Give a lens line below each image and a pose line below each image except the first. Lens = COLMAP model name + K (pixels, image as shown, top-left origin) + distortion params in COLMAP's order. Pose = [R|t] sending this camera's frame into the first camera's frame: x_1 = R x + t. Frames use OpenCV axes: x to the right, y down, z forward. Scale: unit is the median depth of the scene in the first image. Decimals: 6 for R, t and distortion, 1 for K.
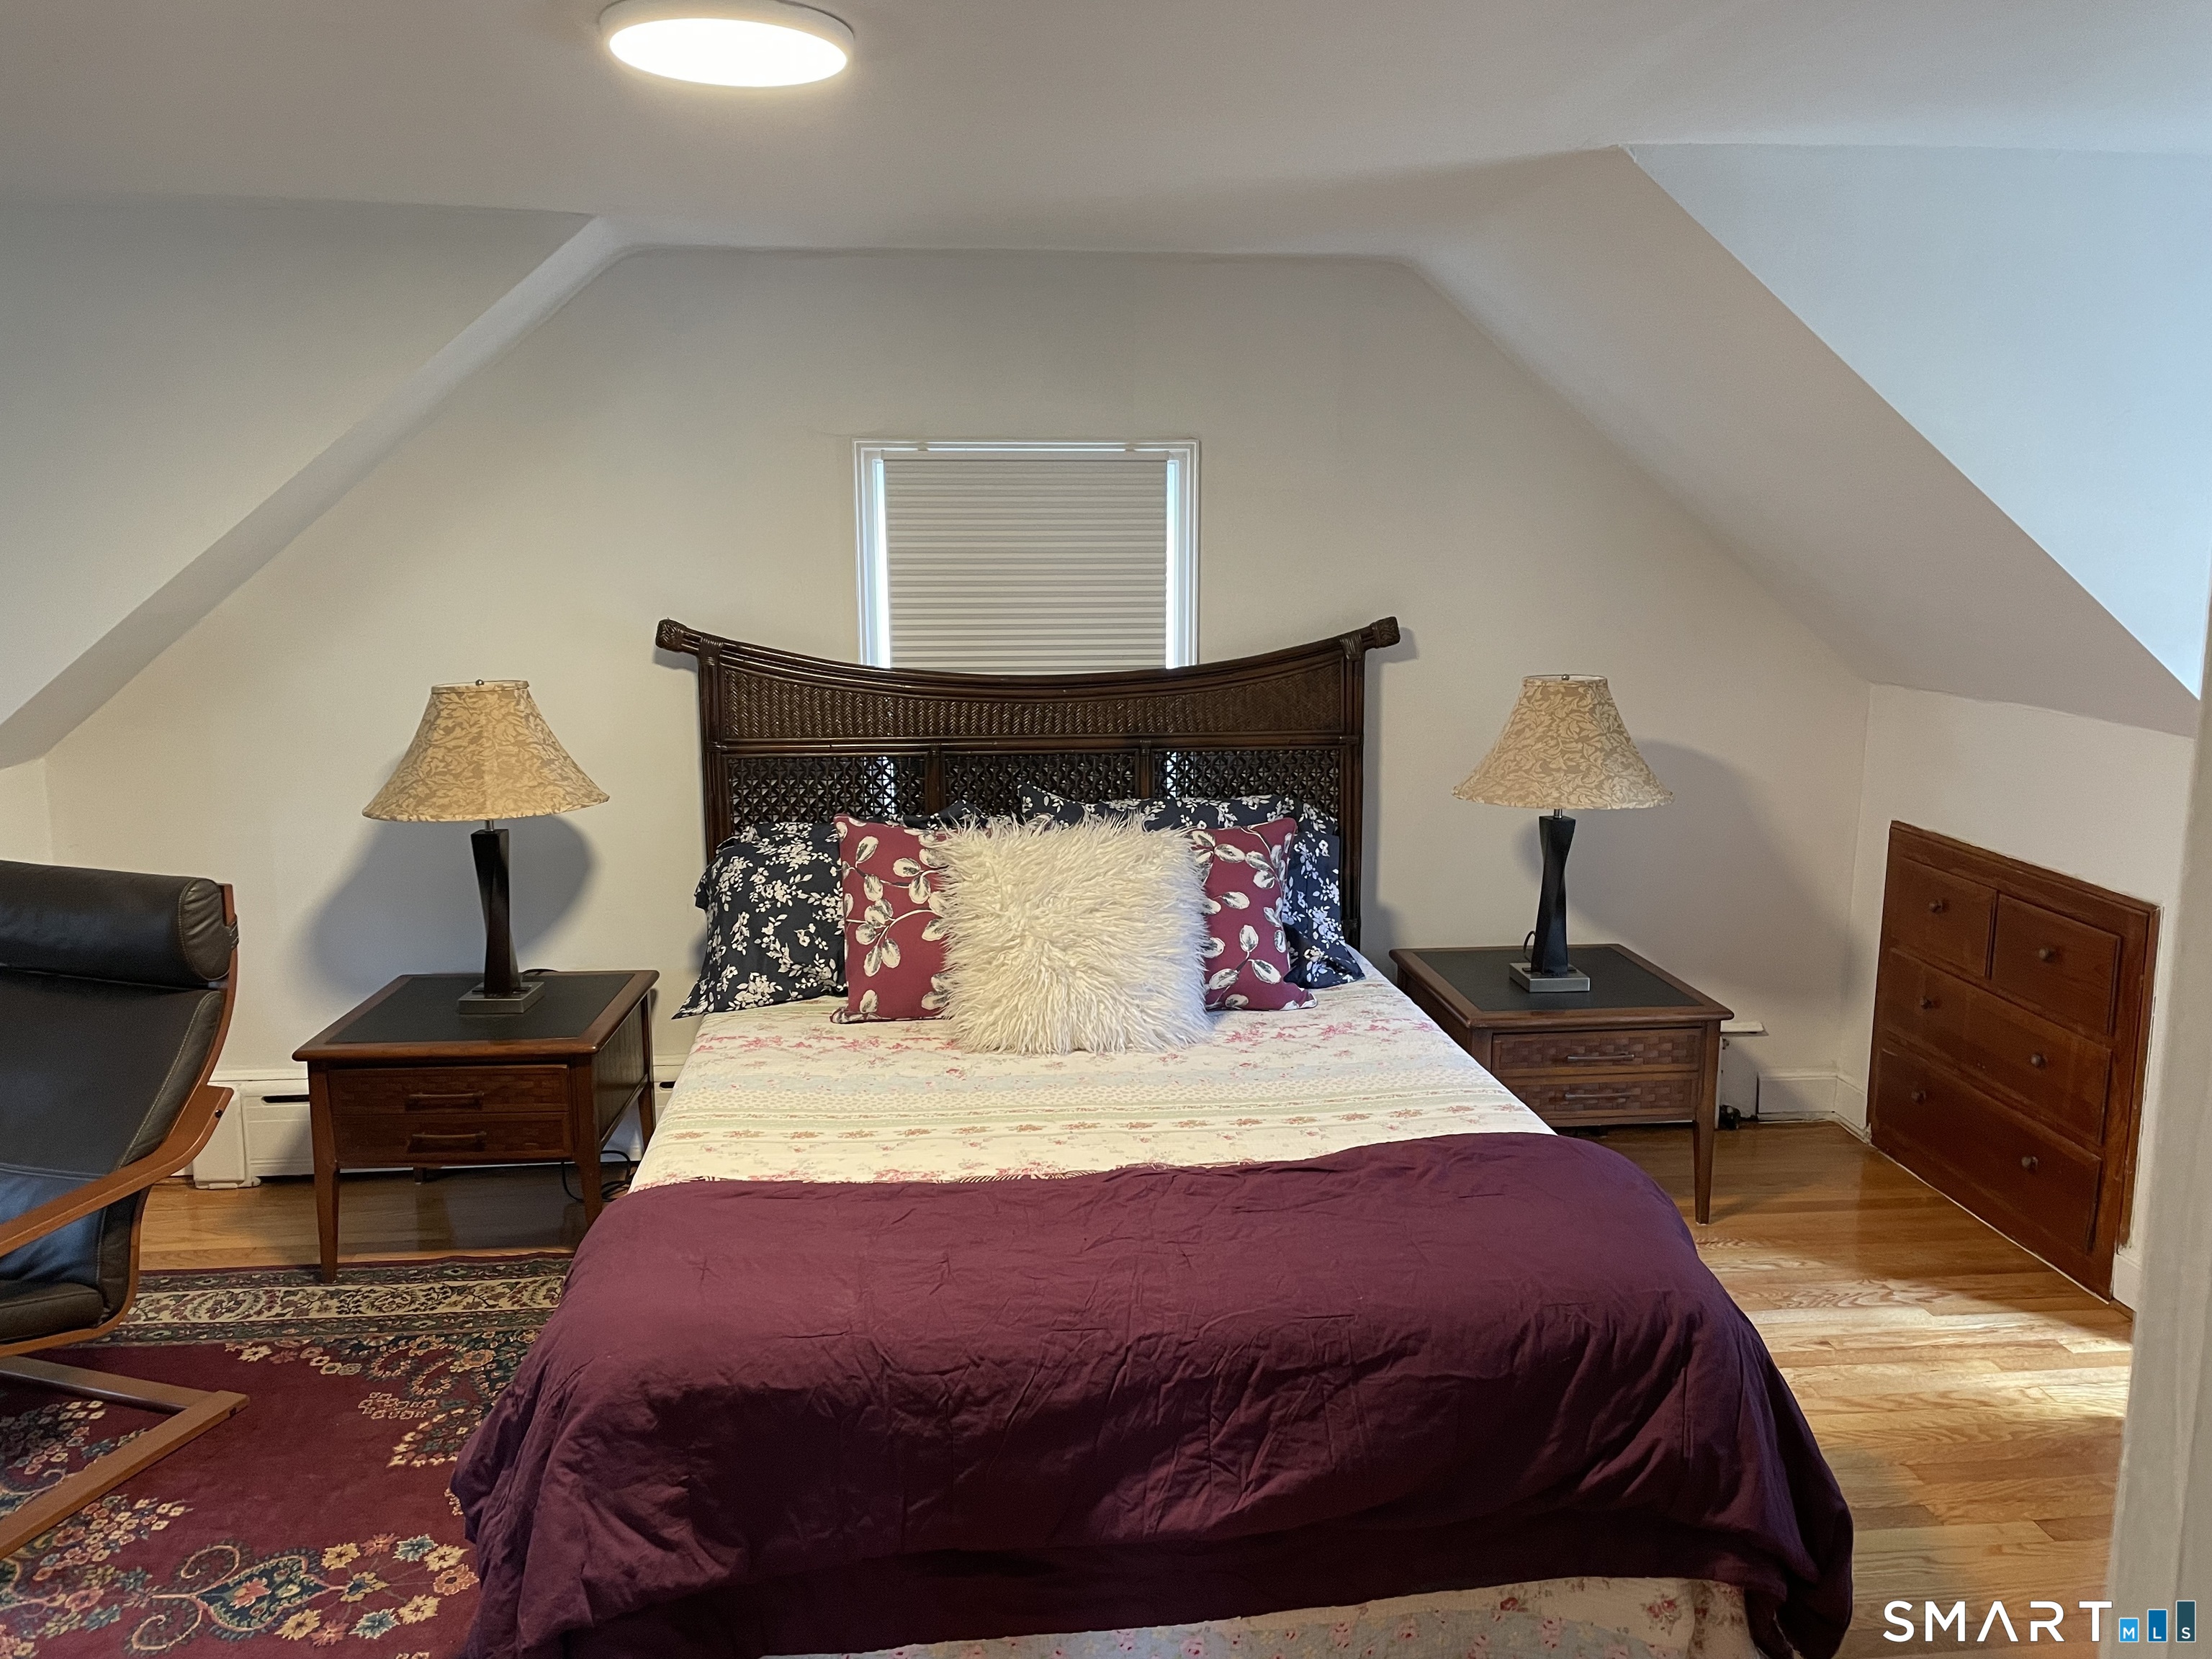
lens RADIAL K [[1686.7, 0, 1120.7], [0, 1686.7, 836.1], [0, 0, 1]] dist [0.098010, -0.103702]
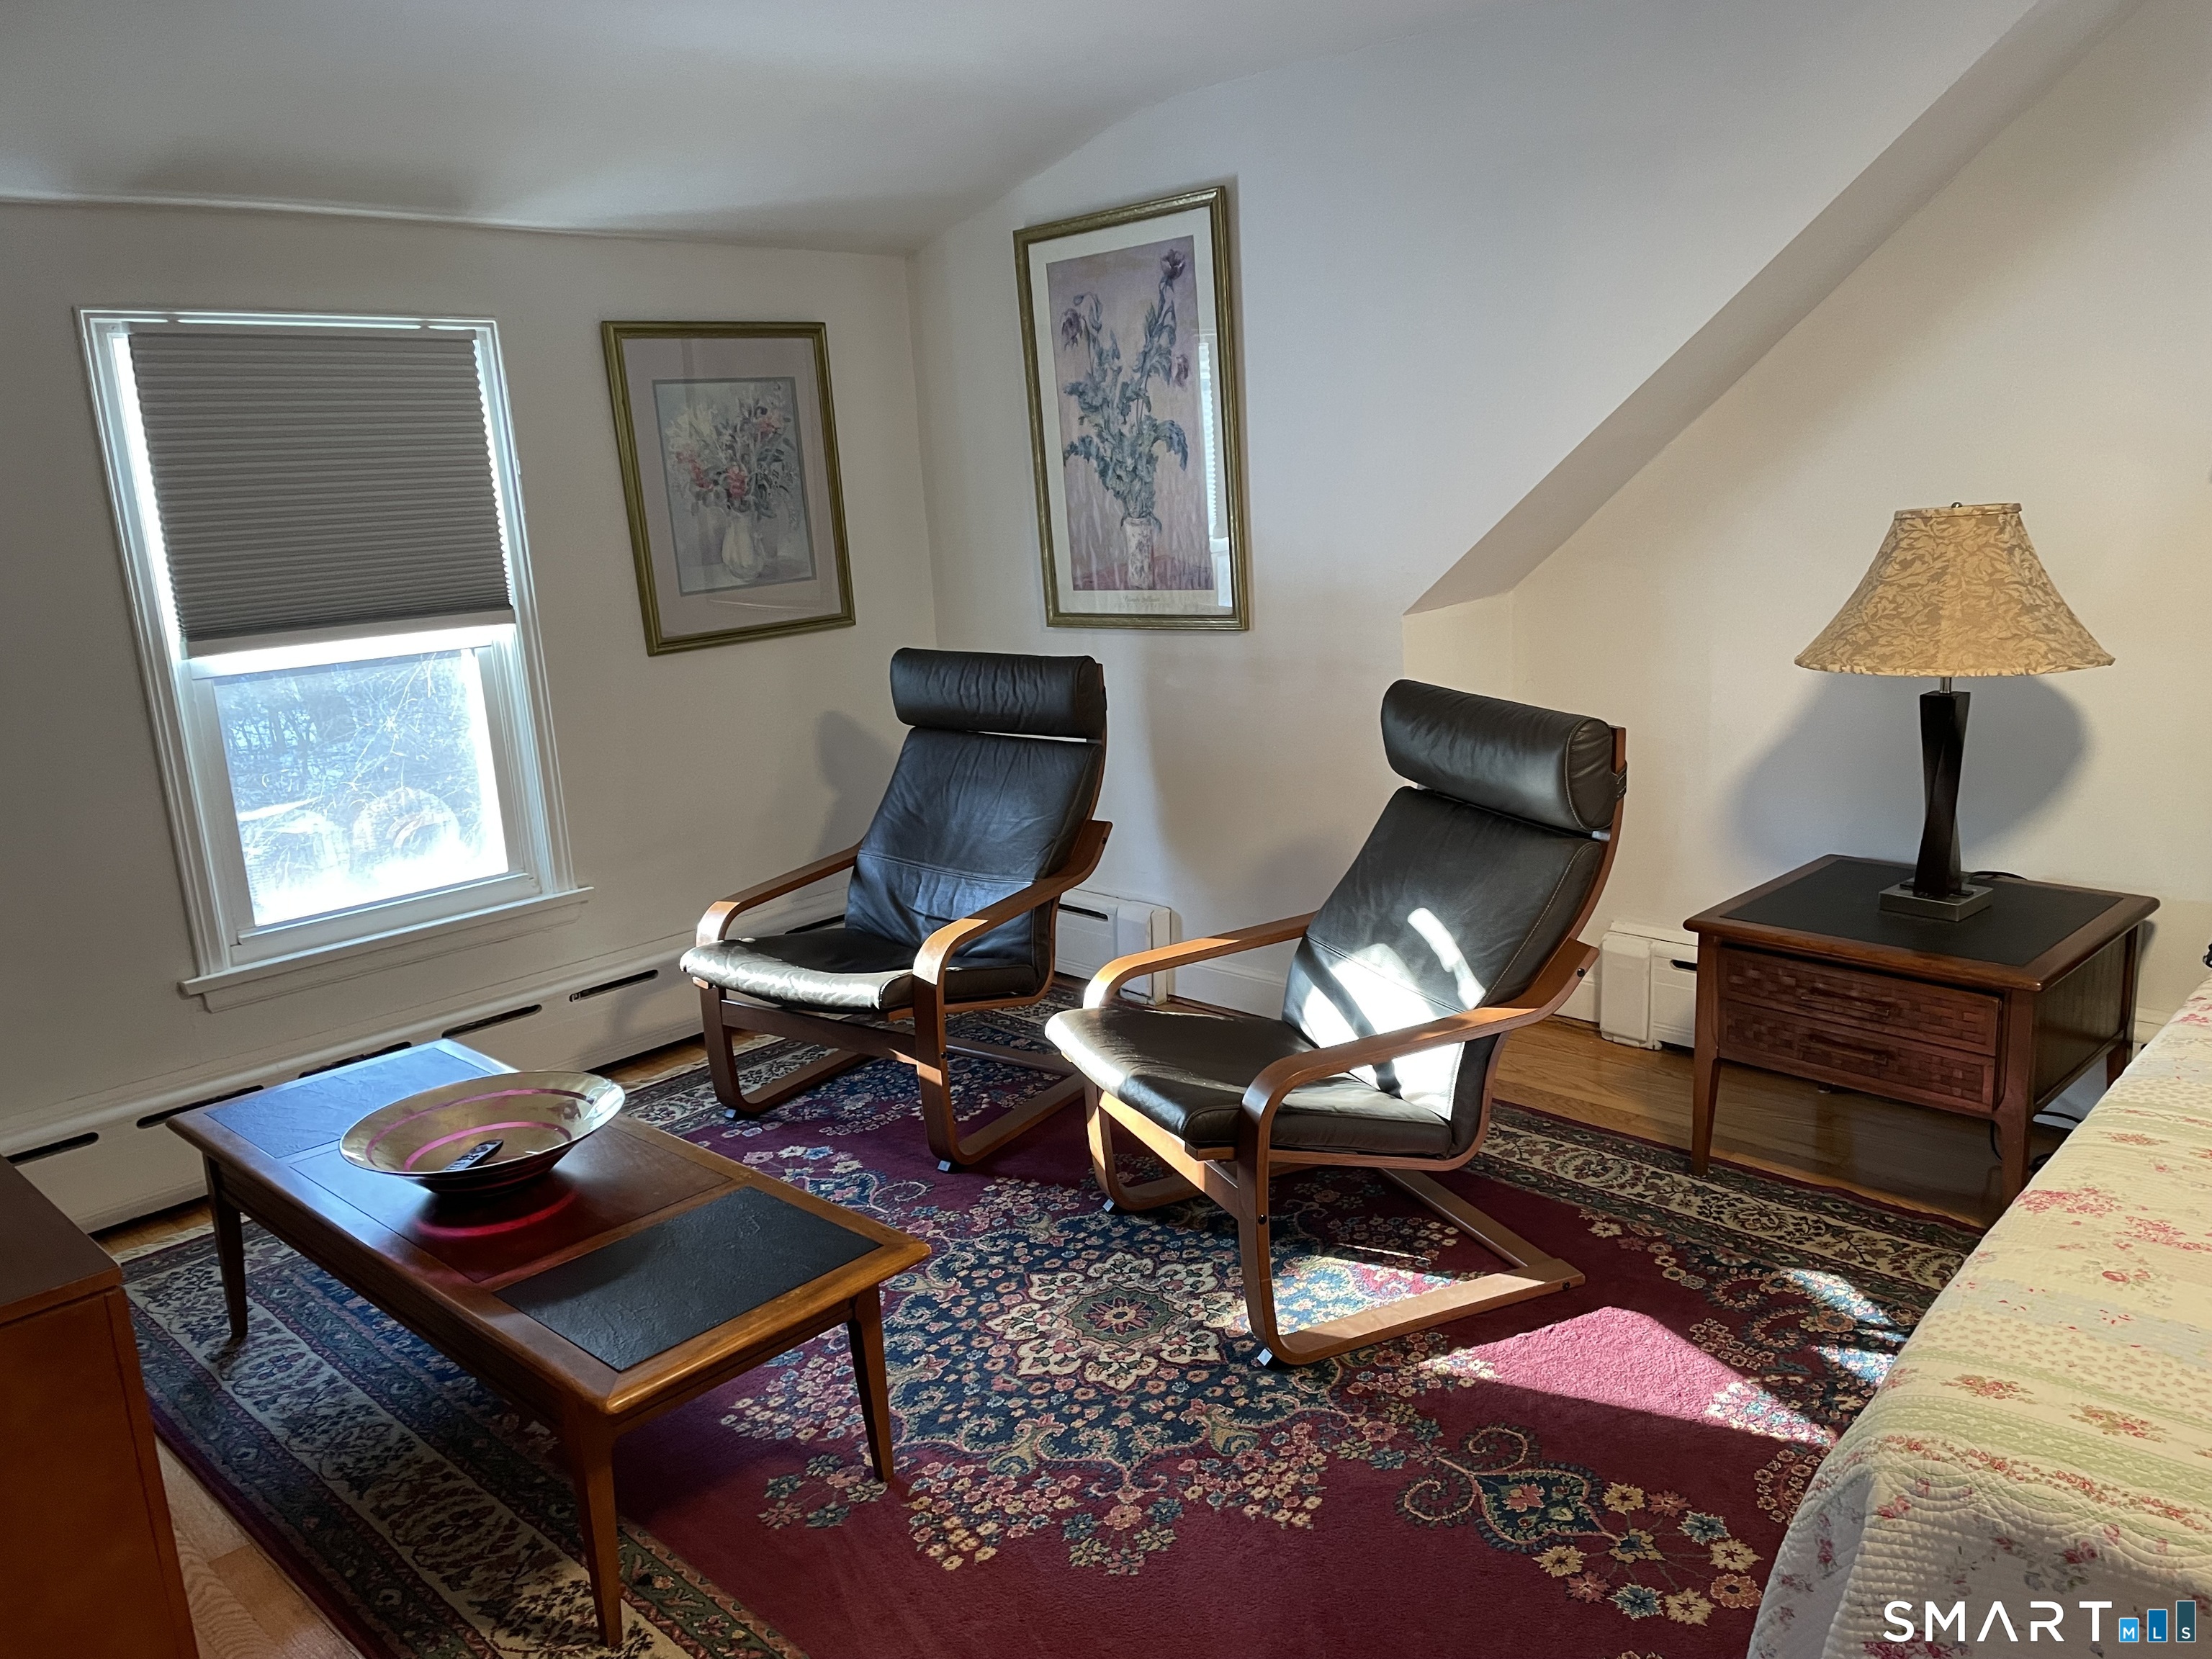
lens RADIAL K [[1686.7, 0, 1112.3], [0, 1686.7, 833.0], [0, 0, 1]] dist [0.098010, -0.103702]
pose [[0.653100, 0.135720, -0.745010, -0.013749], [-0.081079, 0.990686, 0.109399, 0.006049], [0.752918, -0.011044, 0.658021, 0.176106]]
